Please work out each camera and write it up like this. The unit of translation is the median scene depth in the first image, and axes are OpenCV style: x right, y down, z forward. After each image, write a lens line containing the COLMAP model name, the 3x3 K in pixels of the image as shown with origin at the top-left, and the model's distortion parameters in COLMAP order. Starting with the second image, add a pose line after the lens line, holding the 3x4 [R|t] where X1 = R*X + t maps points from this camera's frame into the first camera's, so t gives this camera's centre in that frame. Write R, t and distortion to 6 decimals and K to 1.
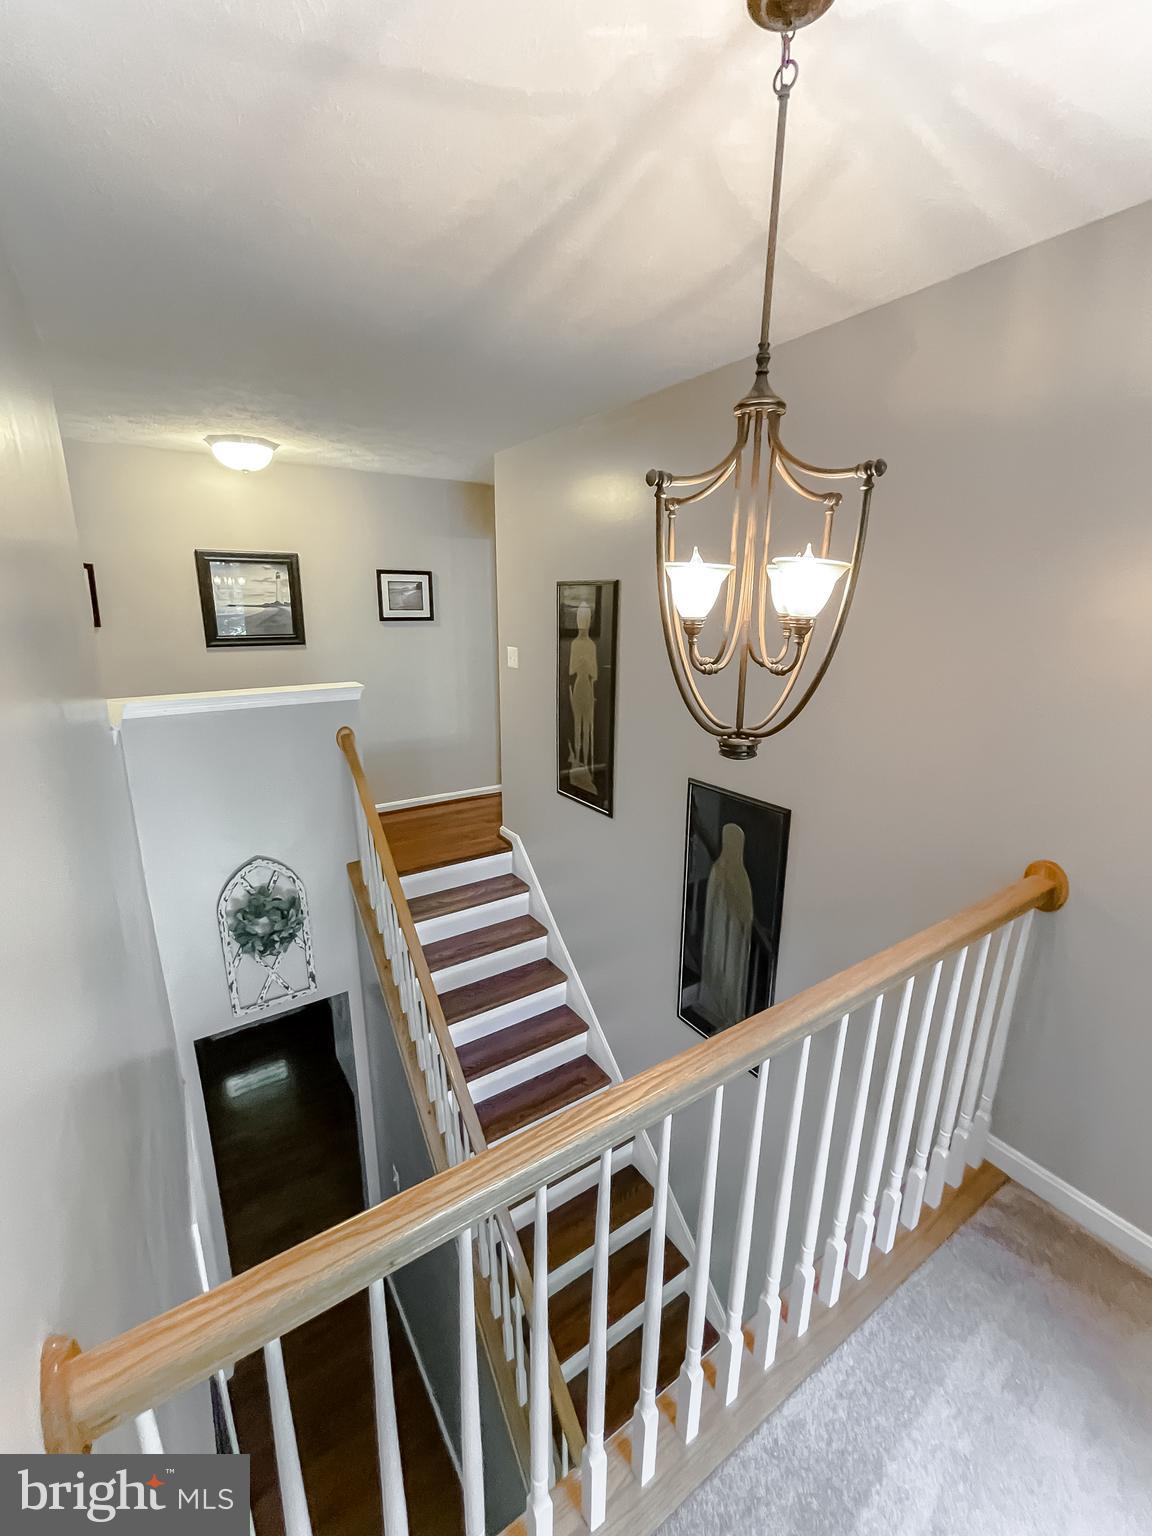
lens RADIAL K [[632.2, 0, 566.7], [0, 632.2, 760.0], [0, 0, 1]] dist [0.003139, -0.000496]
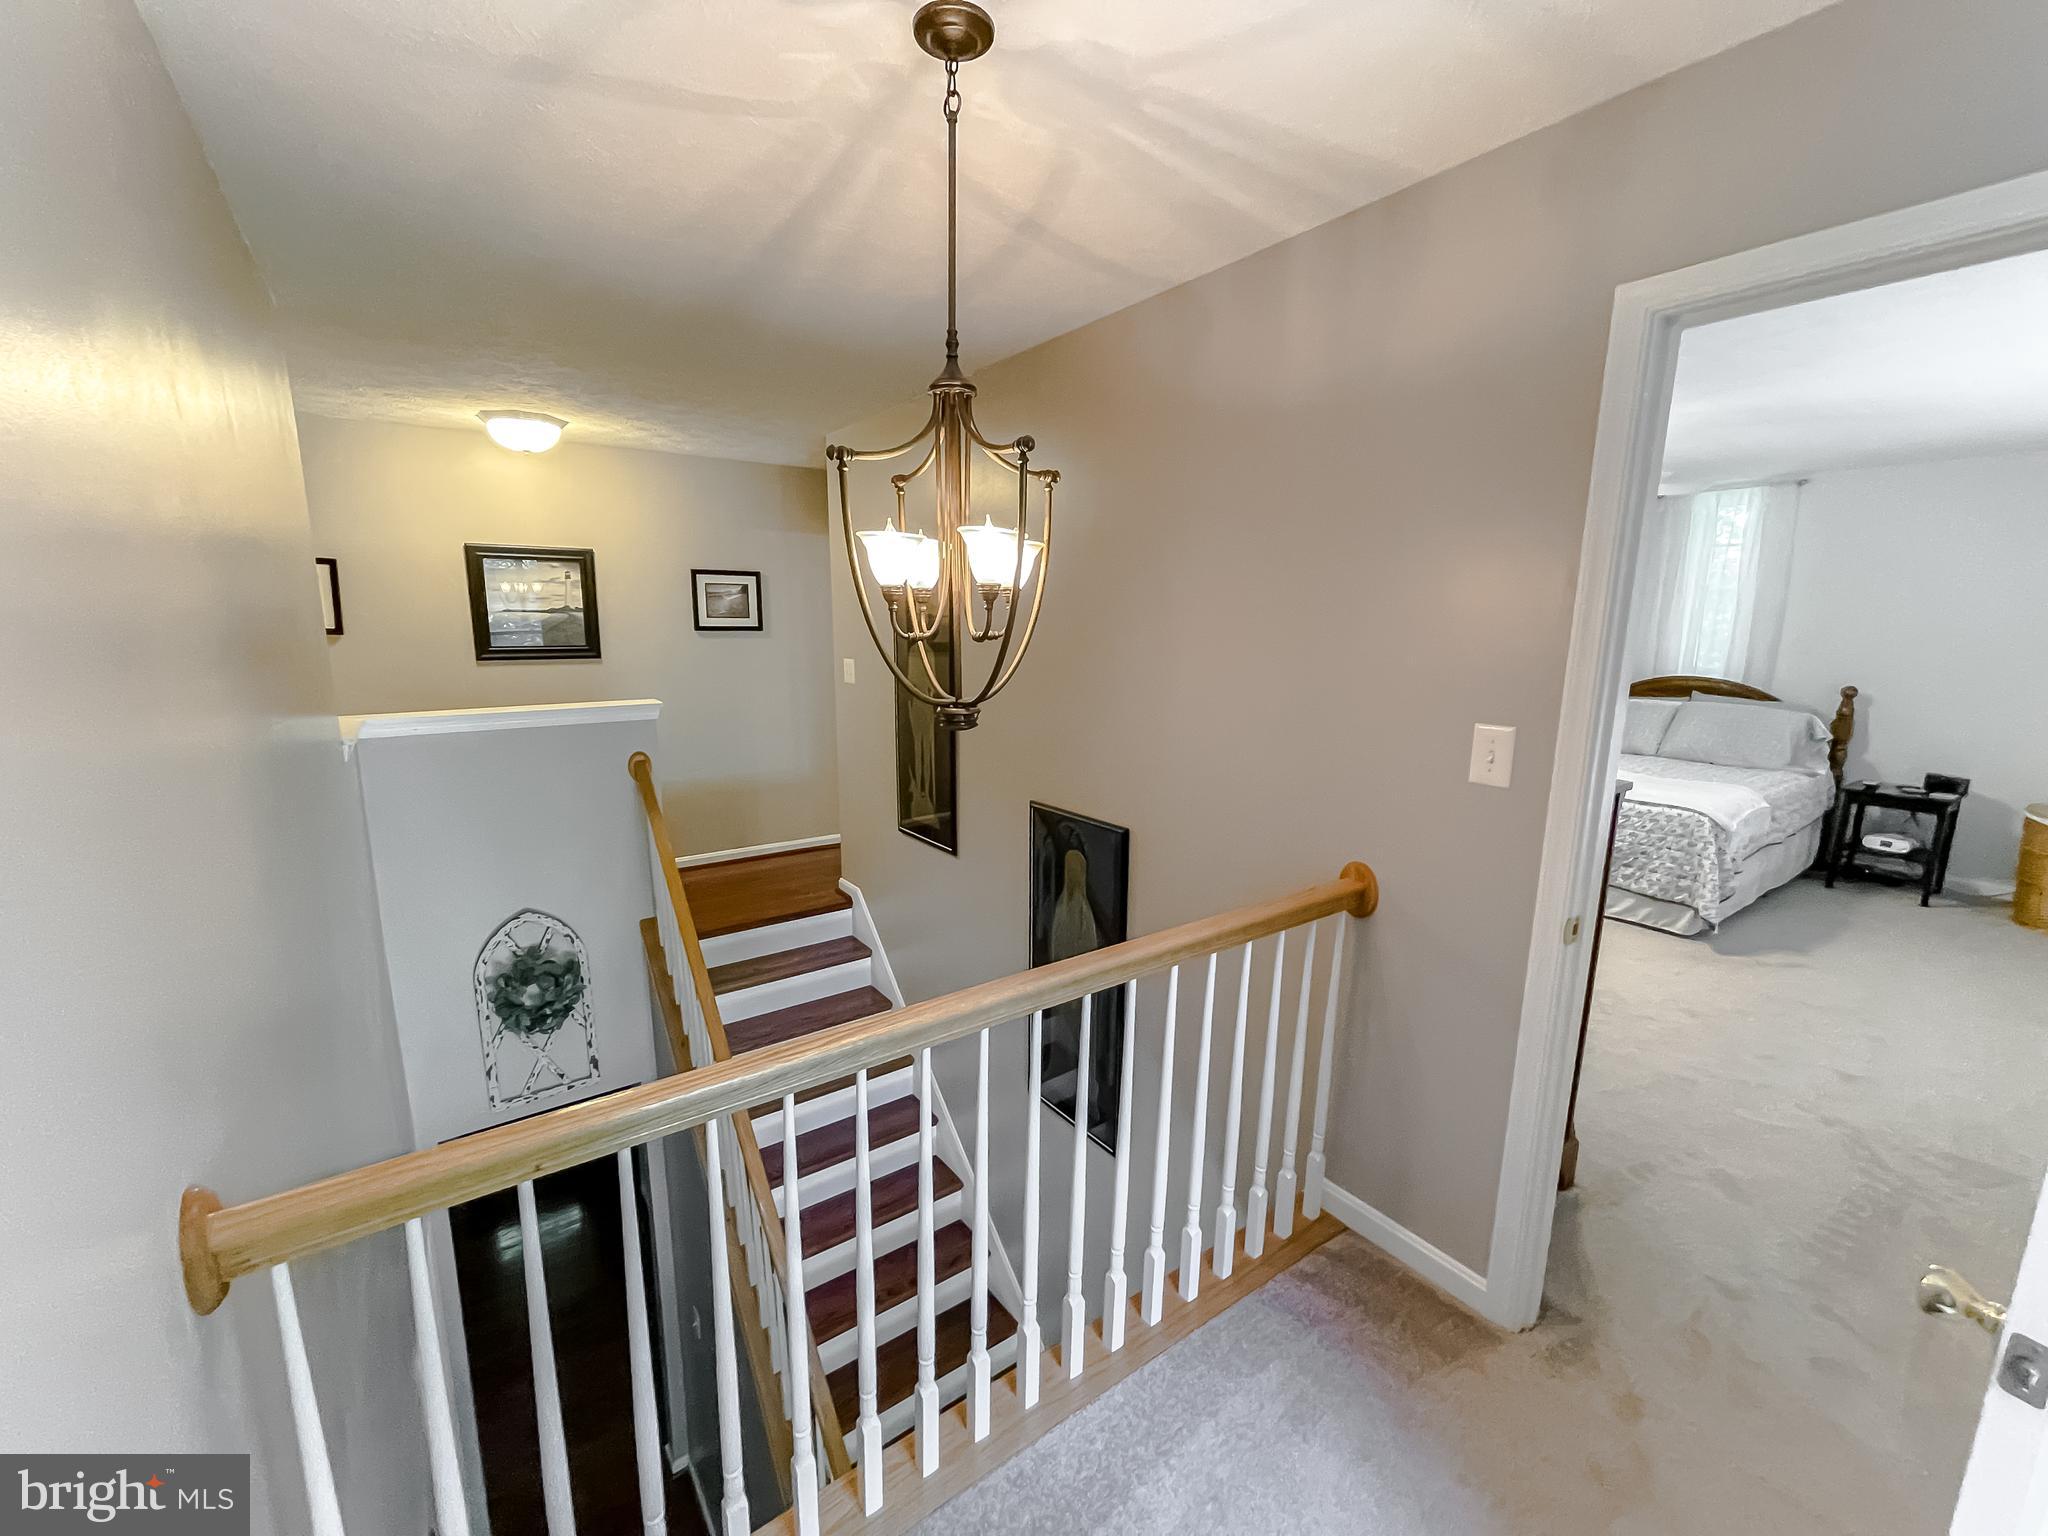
lens RADIAL K [[842.9, 0, 1031.6], [0, 842.9, 780.1], [0, 0, 1]] dist [0.003139, -0.000496]
pose [[0.999431, -0.005602, 0.033272, 0.178630], [0.007808, 0.997751, -0.066567, 0.087472], [-0.032825, 0.066789, 0.997227, -0.169150]]
